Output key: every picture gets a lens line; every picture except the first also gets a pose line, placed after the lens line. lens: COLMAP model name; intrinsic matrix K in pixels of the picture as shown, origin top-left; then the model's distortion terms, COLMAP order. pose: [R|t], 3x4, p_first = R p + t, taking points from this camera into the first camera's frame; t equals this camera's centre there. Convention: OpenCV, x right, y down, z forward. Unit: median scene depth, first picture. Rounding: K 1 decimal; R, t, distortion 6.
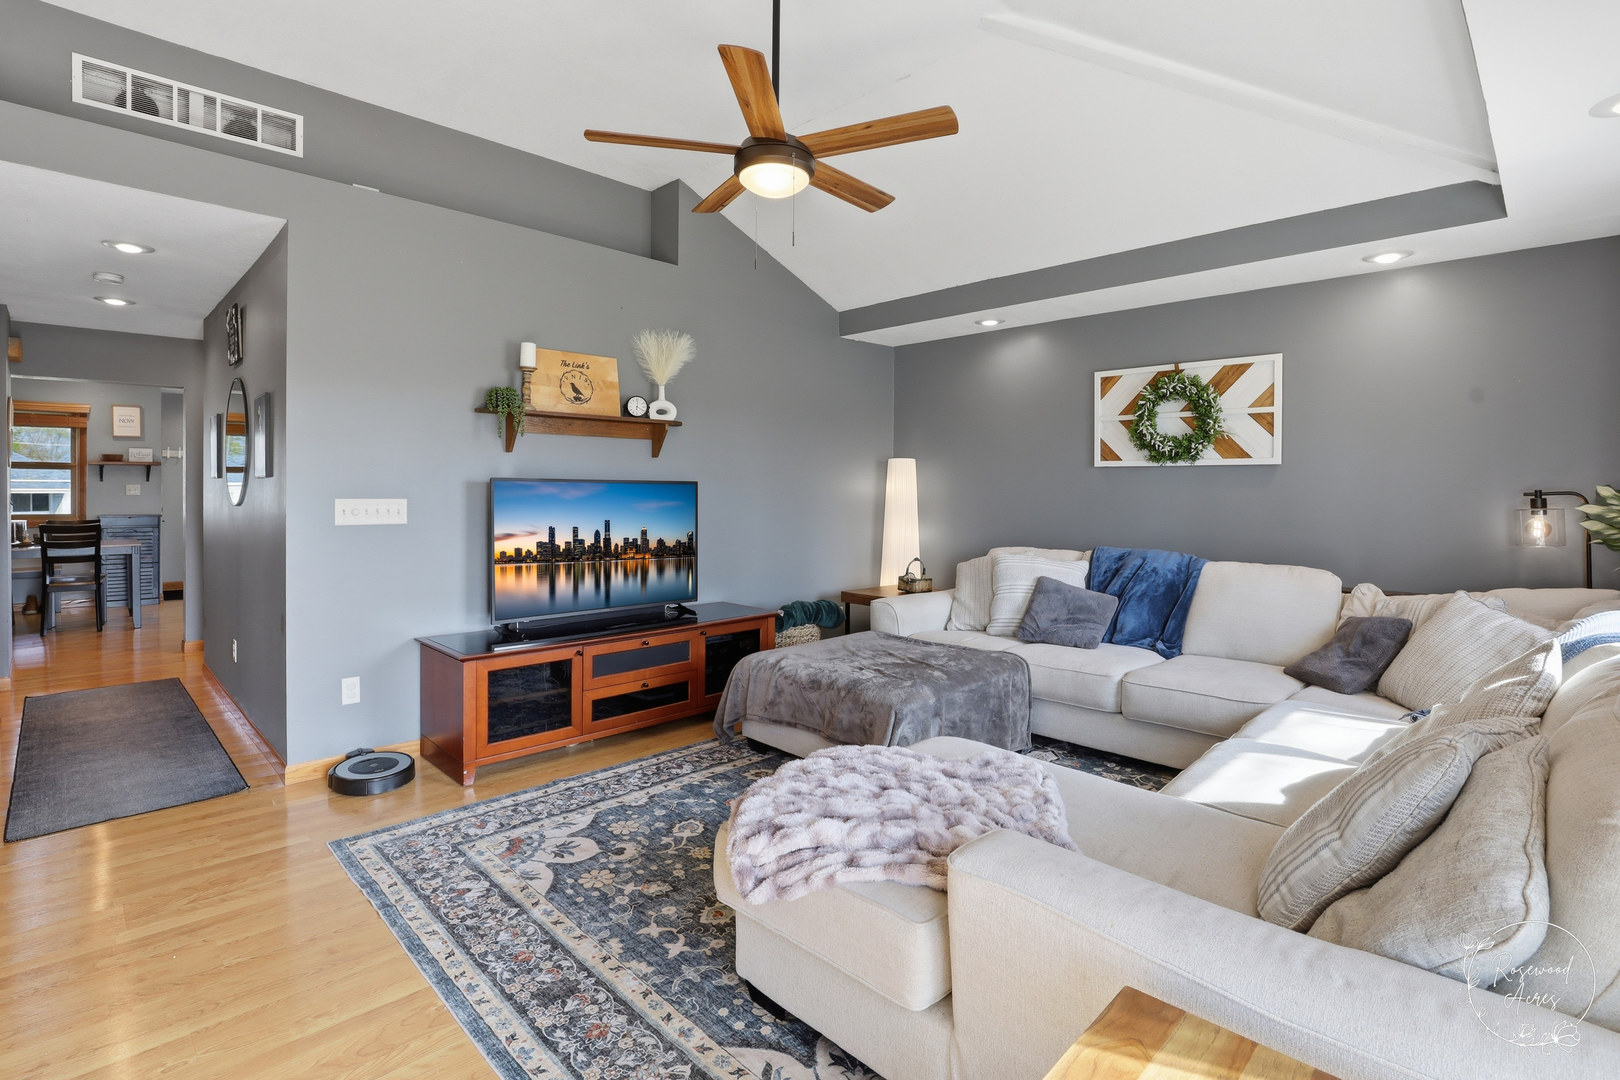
lens RADIAL K [[782.3, 0, 809.1], [0, 782.3, 497.4], [0, 0, 1]] dist [-0.028536, 0.000136]
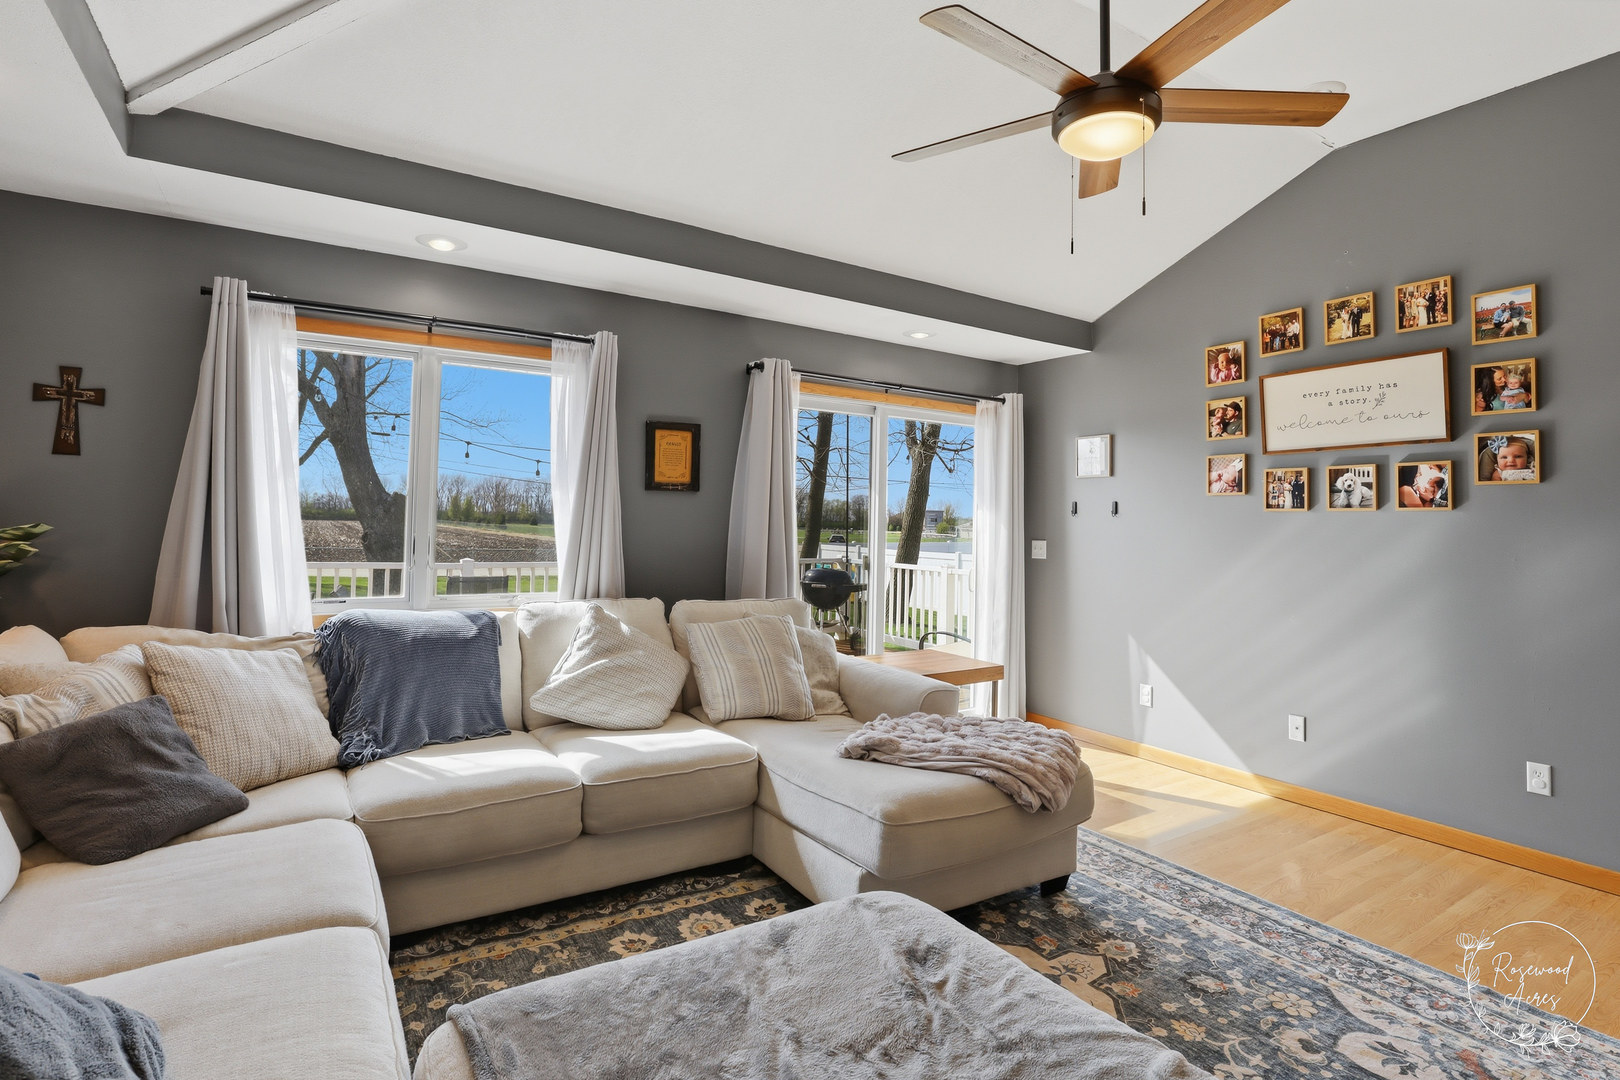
lens RADIAL K [[796.7, 0, 810.6], [0, 796.7, 501.2], [0, 0, 1]] dist [-0.041927, 0.008655]
pose [[-0.977927, -0.026199, 0.207296, 0.067936], [-0.028842, 0.999537, -0.009736, -0.028024], [-0.206944, -0.015500, -0.978230, 1.684442]]
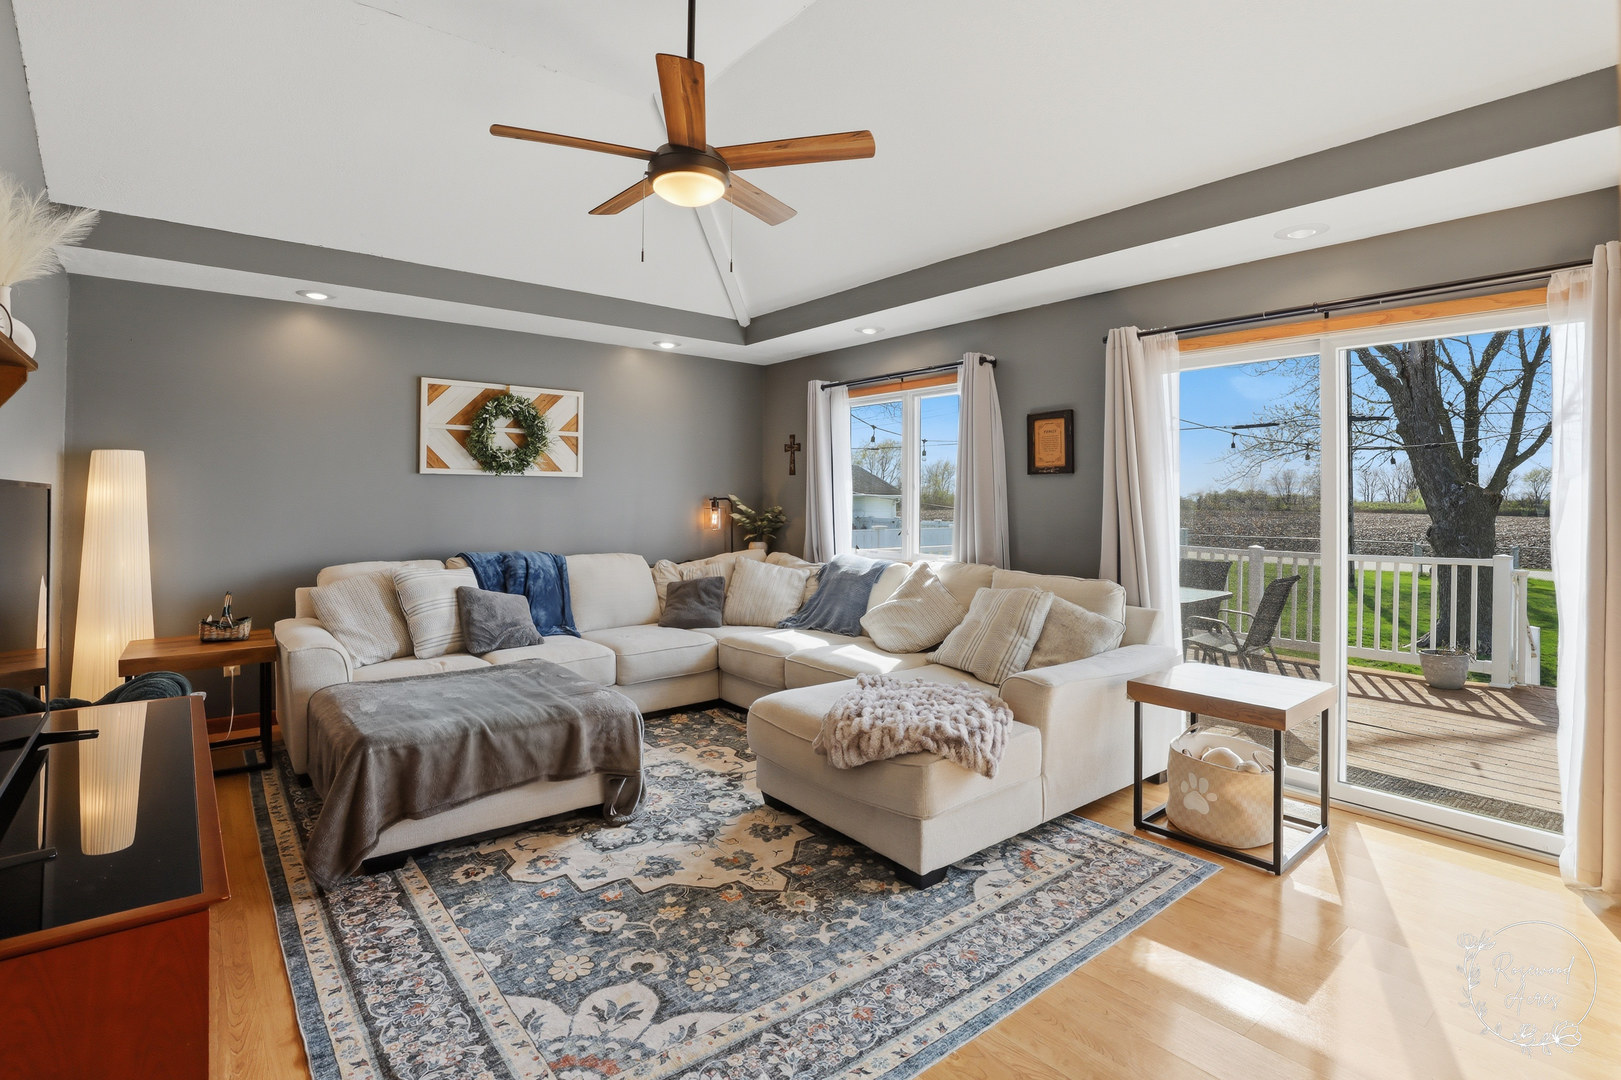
lens RADIAL K [[782.8, 0, 809.6], [0, 782.8, 497.4], [0, 0, 1]] dist [-0.028536, 0.000136]
pose [[0.092485, -0.005304, 0.995700, -0.934658], [0.006946, 0.999965, 0.004681, -0.018026], [-0.995690, 0.006484, 0.092519, 0.706342]]
